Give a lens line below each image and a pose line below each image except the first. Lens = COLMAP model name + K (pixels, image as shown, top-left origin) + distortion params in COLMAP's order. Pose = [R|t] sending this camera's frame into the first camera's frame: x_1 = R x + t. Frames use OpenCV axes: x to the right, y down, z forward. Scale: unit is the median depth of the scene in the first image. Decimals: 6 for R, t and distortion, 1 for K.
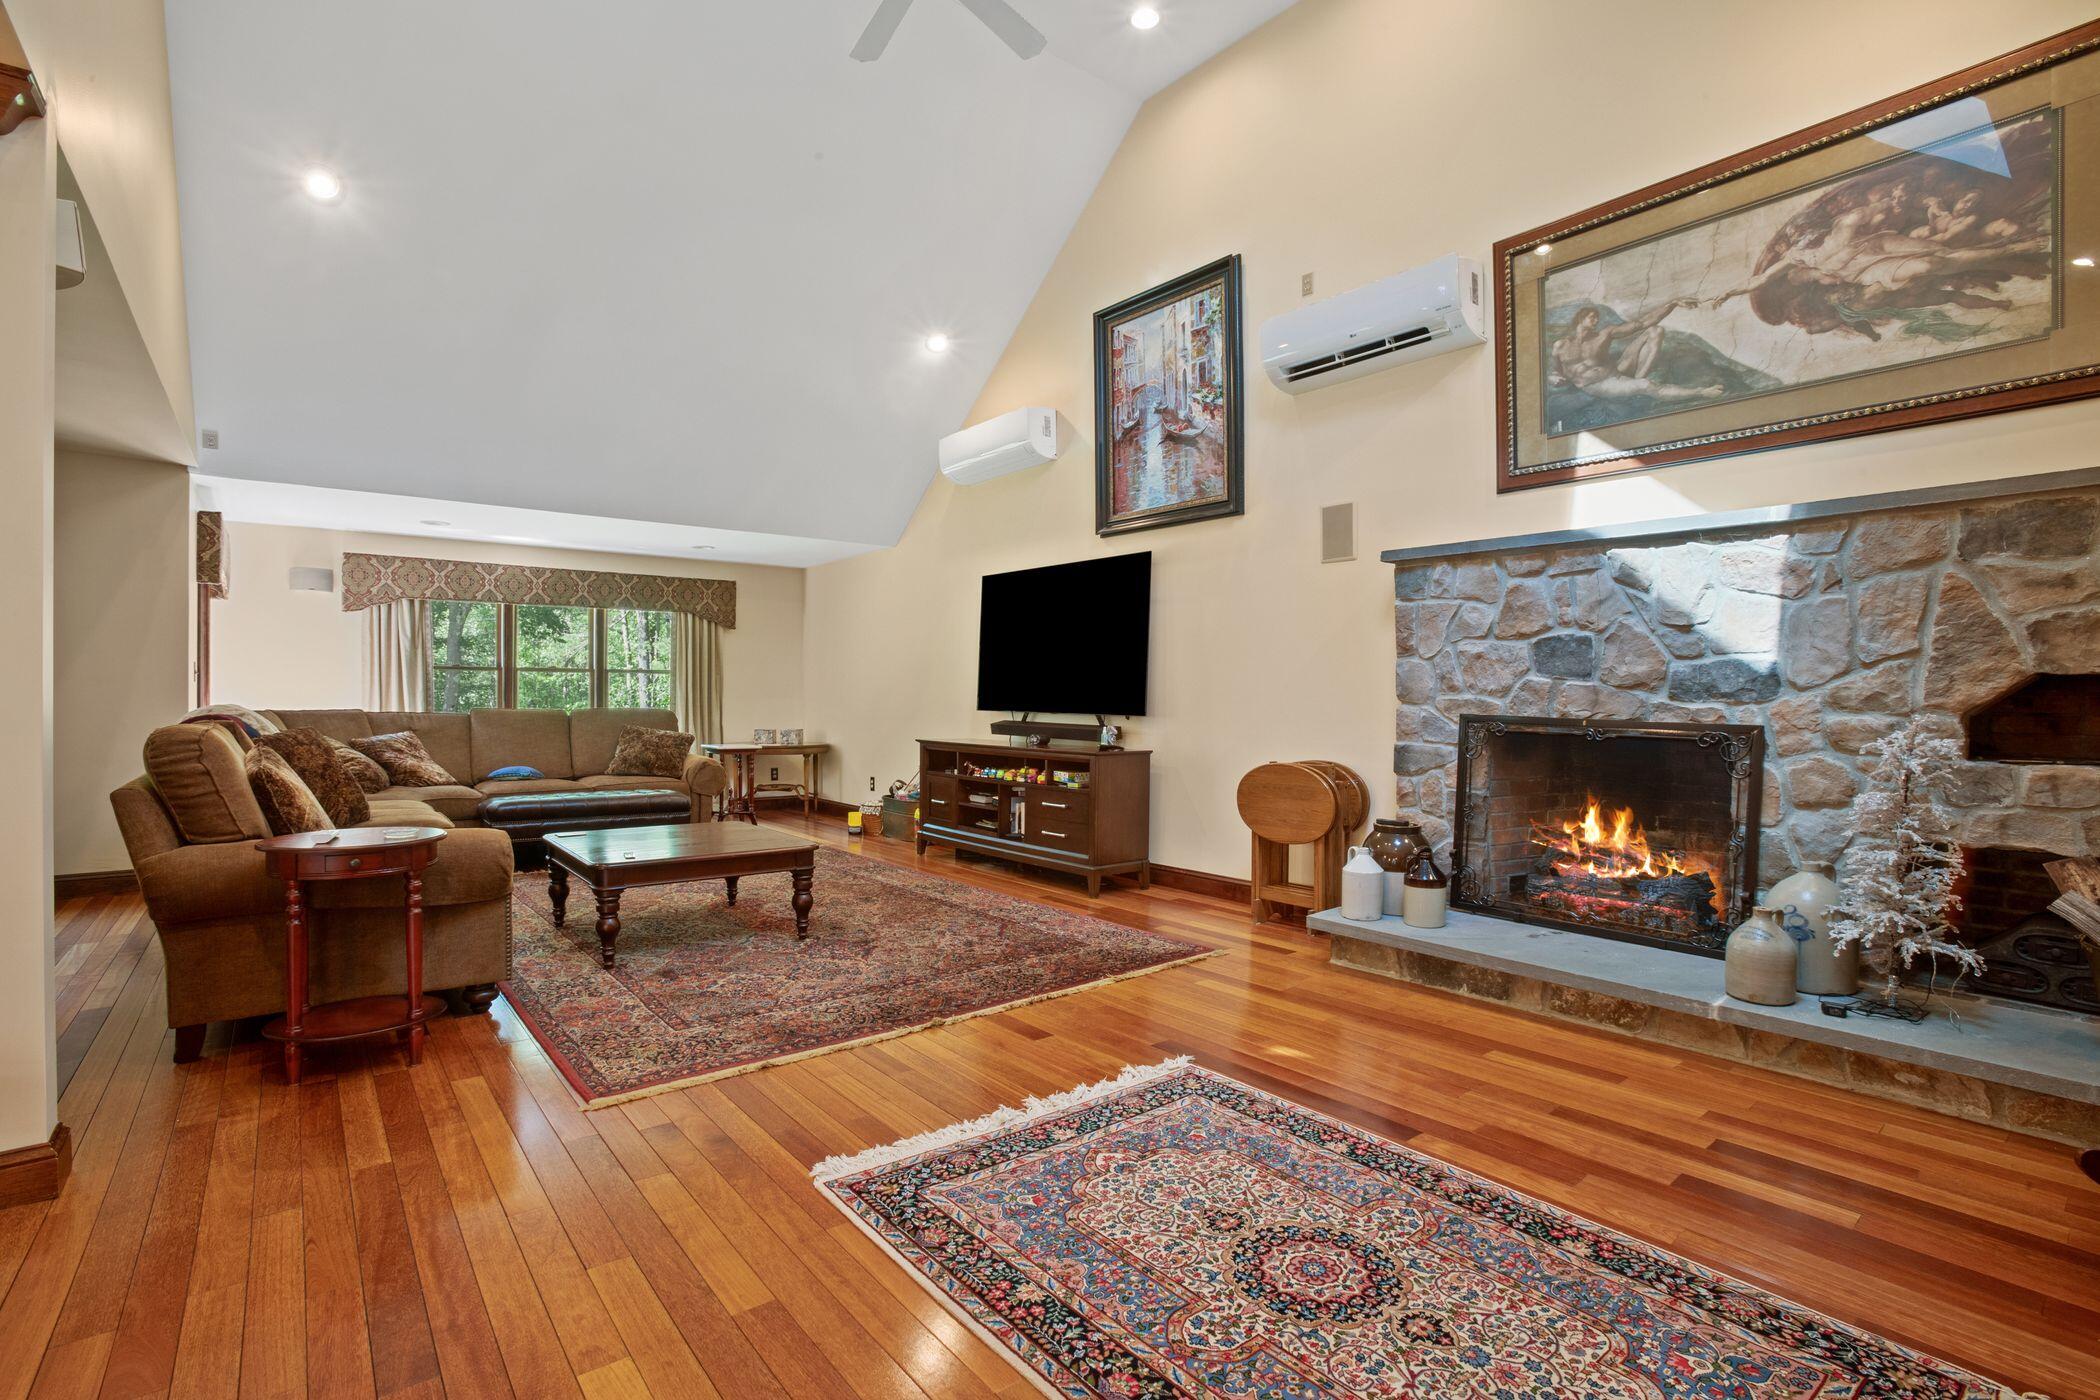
lens RADIAL K [[952.6, 0, 1032.3], [0, 952.6, 704.3], [0, 0, 1]] dist [-0.072174, 0.023996]
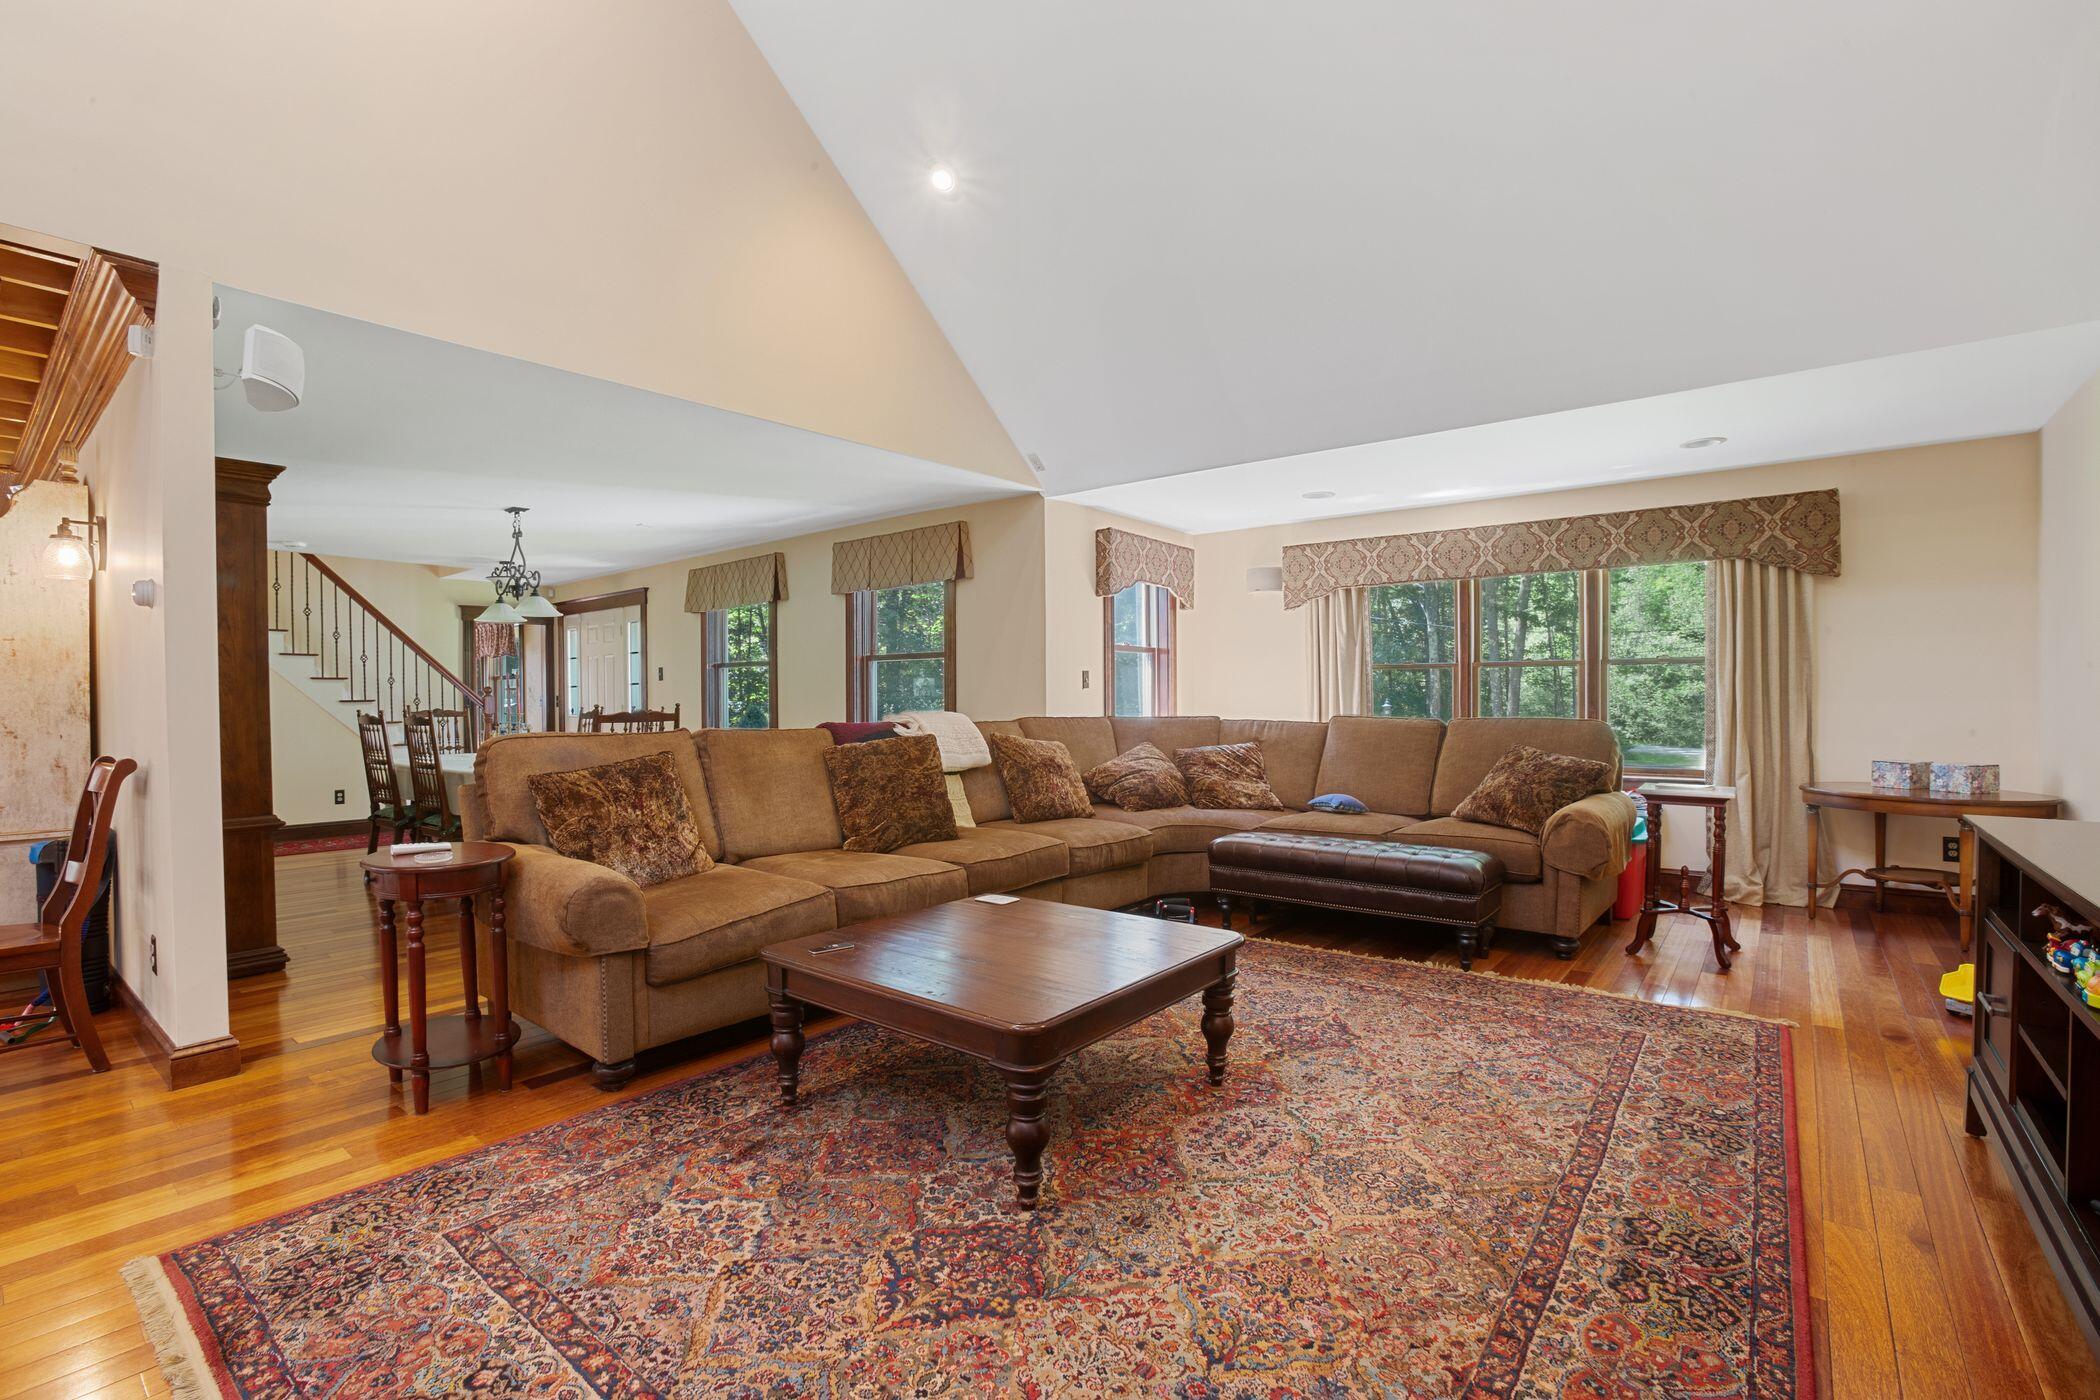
lens RADIAL K [[952.6, 0, 1032.3], [0, 952.6, 704.3], [0, 0, 1]] dist [-0.072174, 0.023996]
pose [[0.217561, -0.000876, -0.976046, 0.134177], [-0.001787, 0.999998, -0.001296, -0.003731], [0.976045, 0.002026, 0.217559, 0.547903]]
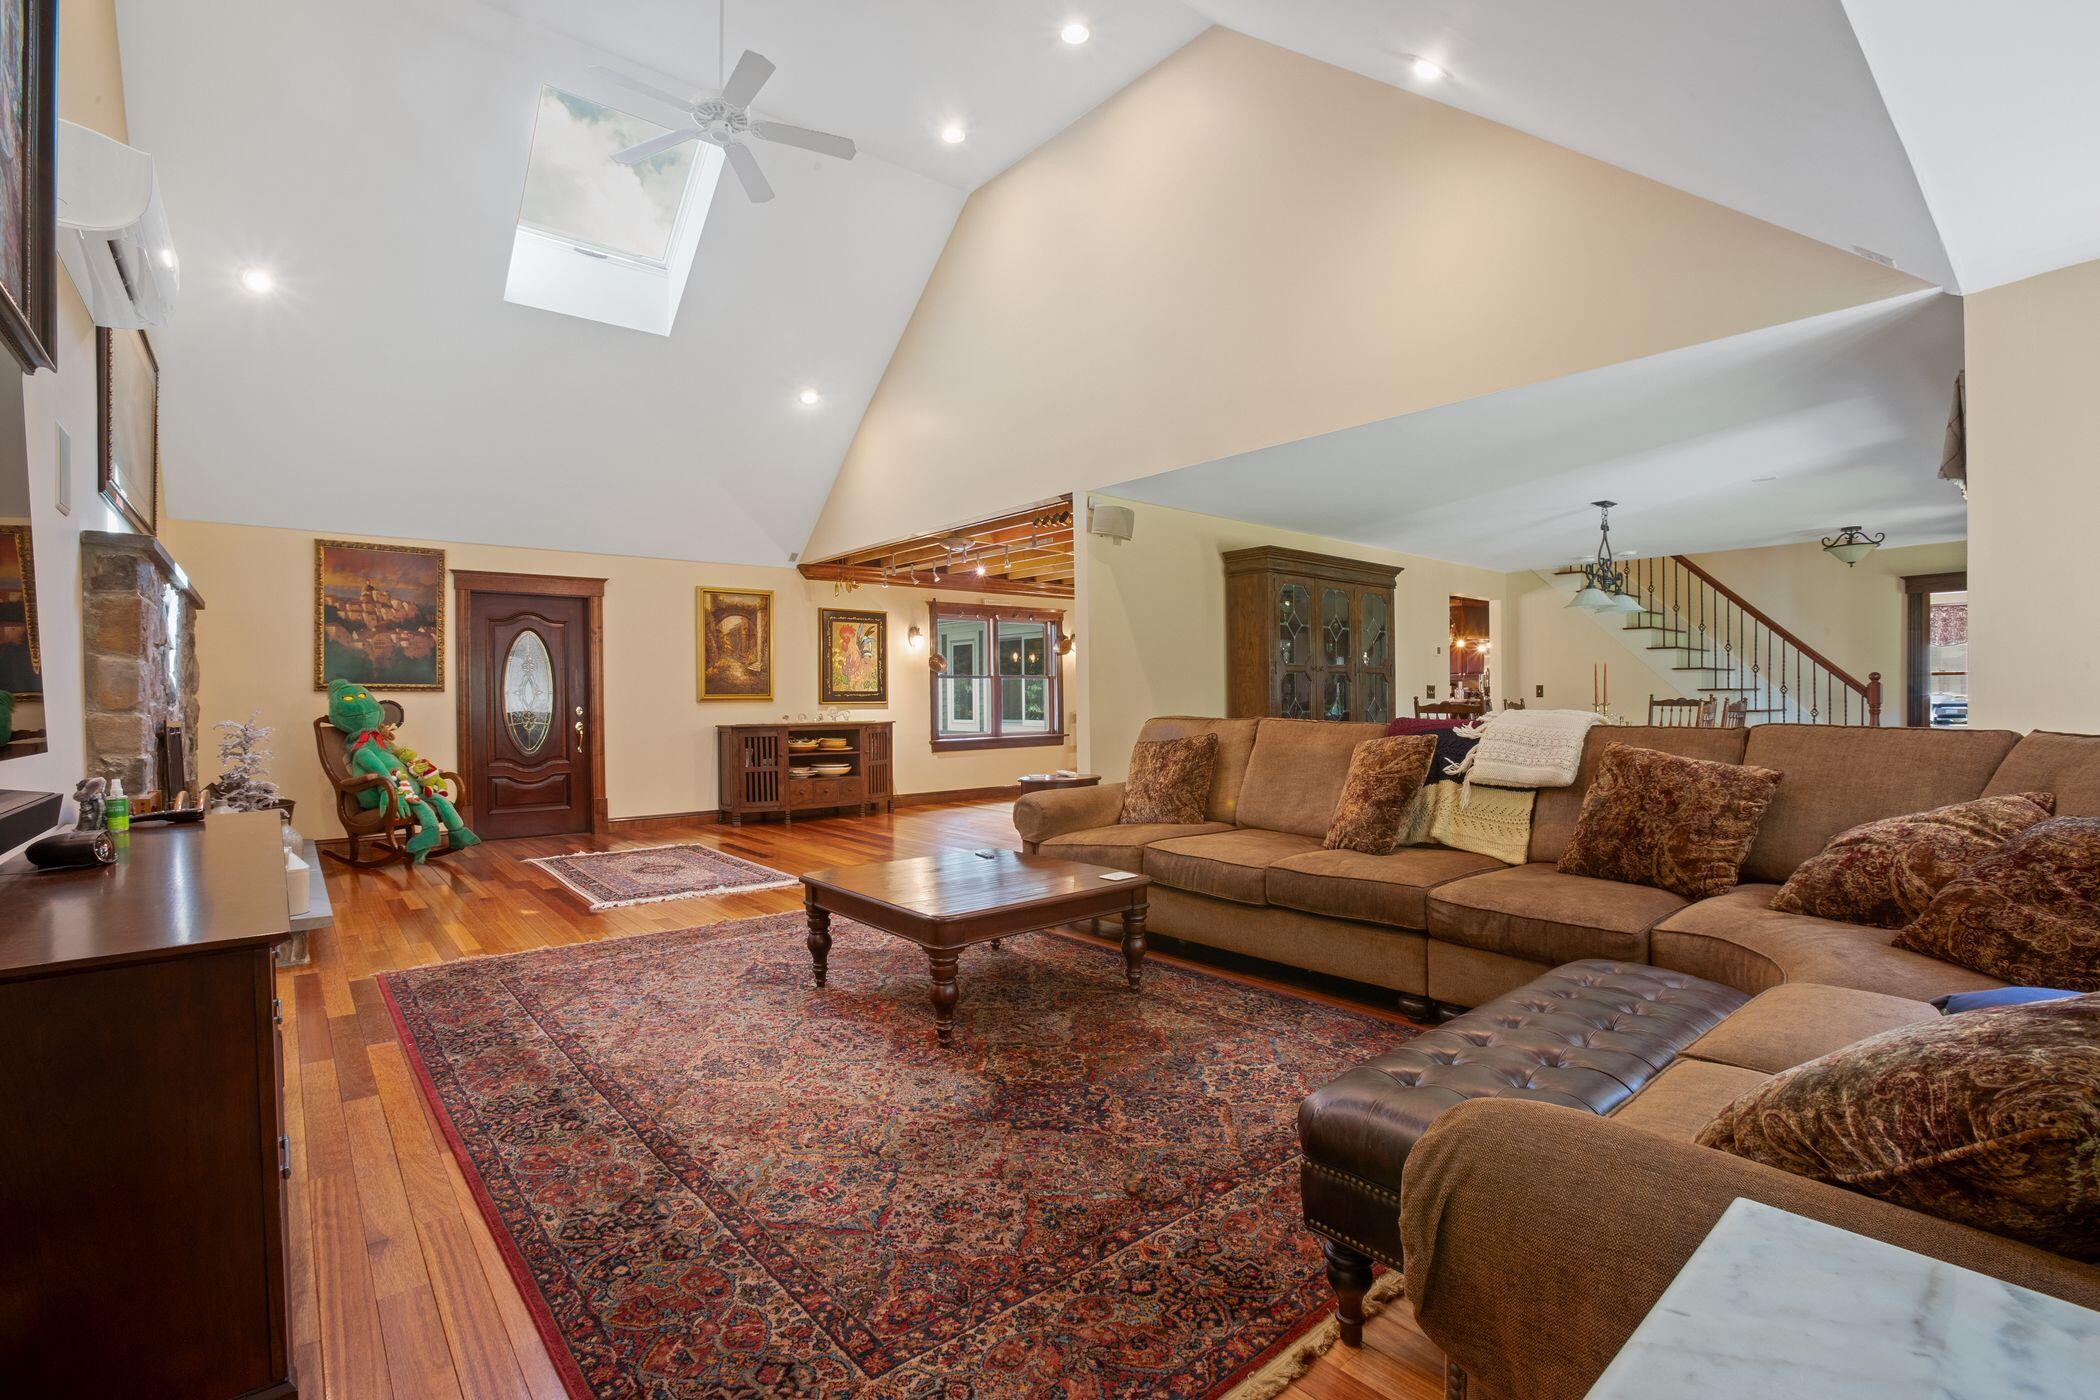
lens RADIAL K [[952.6, 0, 1032.3], [0, 952.6, 704.3], [0, 0, 1]] dist [-0.072174, 0.023996]
pose [[-0.999652, 0.003412, -0.026157, -0.253272], [0.002991, 0.999866, 0.016123, -0.010761], [0.026208, 0.016039, -0.999528, 1.130486]]
